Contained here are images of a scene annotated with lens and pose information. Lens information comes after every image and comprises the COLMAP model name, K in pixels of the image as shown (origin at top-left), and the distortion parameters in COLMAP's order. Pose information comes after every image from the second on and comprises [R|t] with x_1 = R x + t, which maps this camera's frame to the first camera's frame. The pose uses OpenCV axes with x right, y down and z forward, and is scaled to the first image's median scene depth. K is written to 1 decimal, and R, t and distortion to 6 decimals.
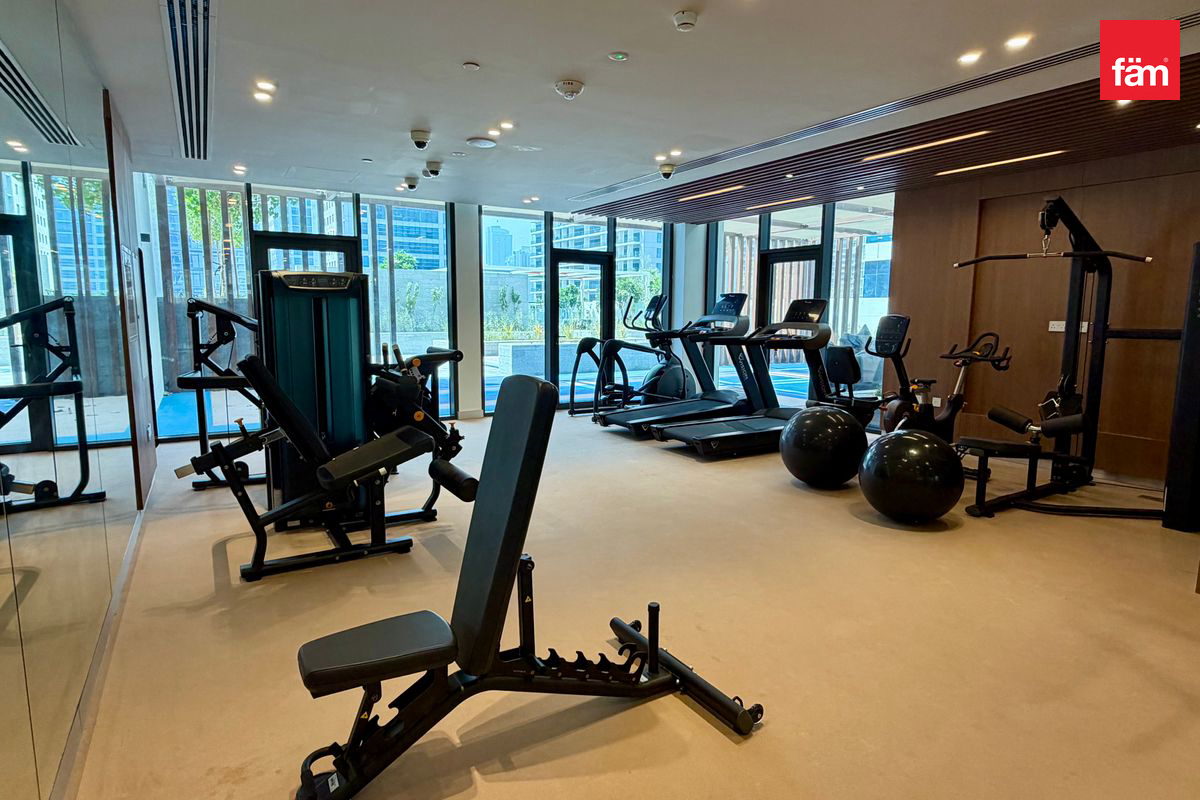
lens RADIAL K [[652.3, 0, 591.3], [0, 652.3, 402.7], [0, 0, 1]] dist [0.001782, 0.000043]
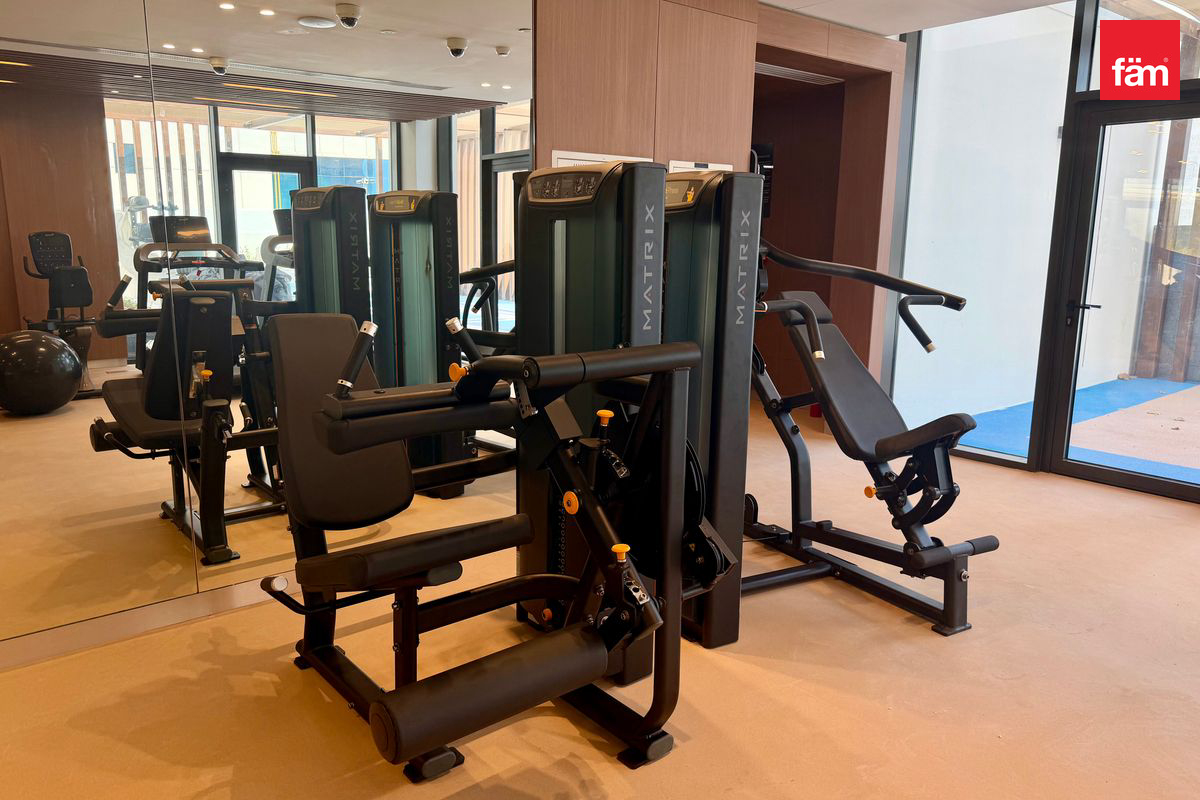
lens RADIAL K [[846.6, 0, 599.9], [0, 846.6, 399.9], [0, 0, 1]] dist [-0.000076, 0.000712]
pose [[0.152867, 0.188734, -0.970057, 0.267924], [-0.139332, 0.975905, 0.167915, -0.152293], [0.978375, 0.109492, 0.175480, 1.019361]]
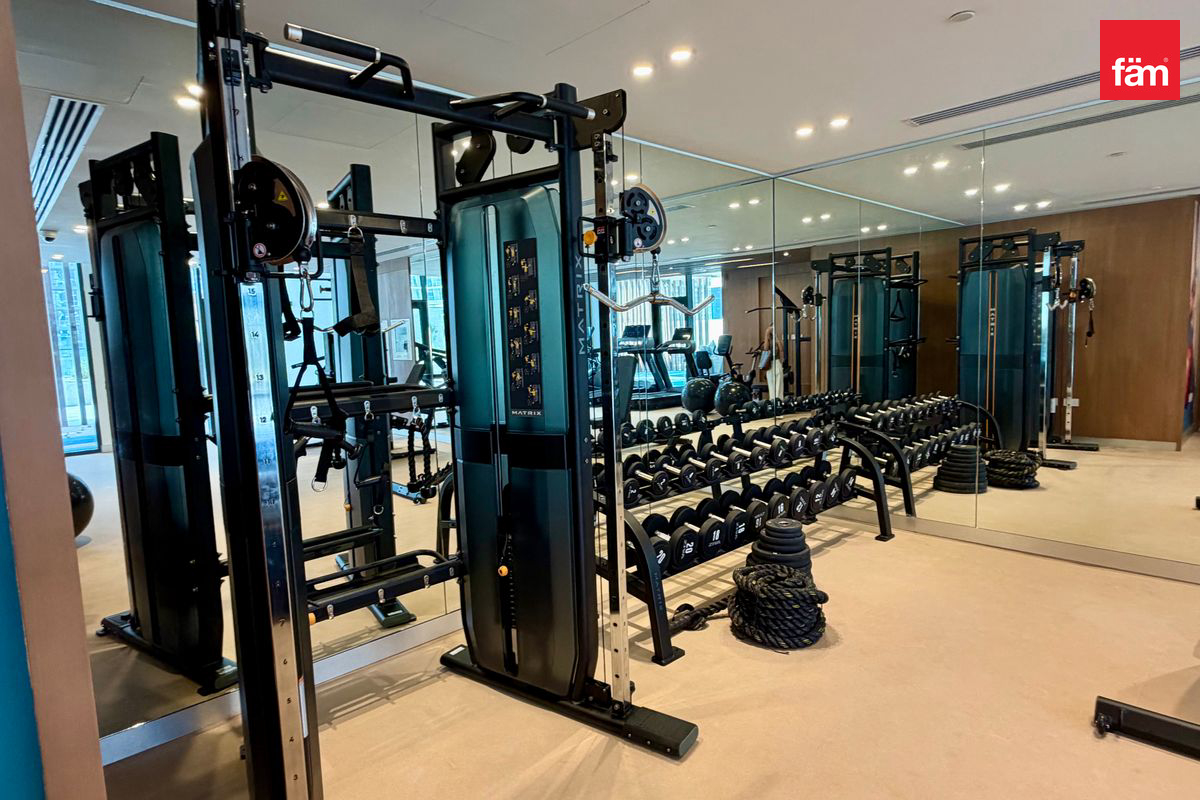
lens RADIAL K [[652.3, 0, 604.6], [0, 652.3, 398.8], [0, 0, 1]] dist [0.001782, 0.000043]
pose [[0.973782, -0.060733, 0.219226, -0.324483], [0.069431, 0.997067, -0.032186, 0.094538], [-0.216628, 0.046563, 0.975143, -0.805001]]
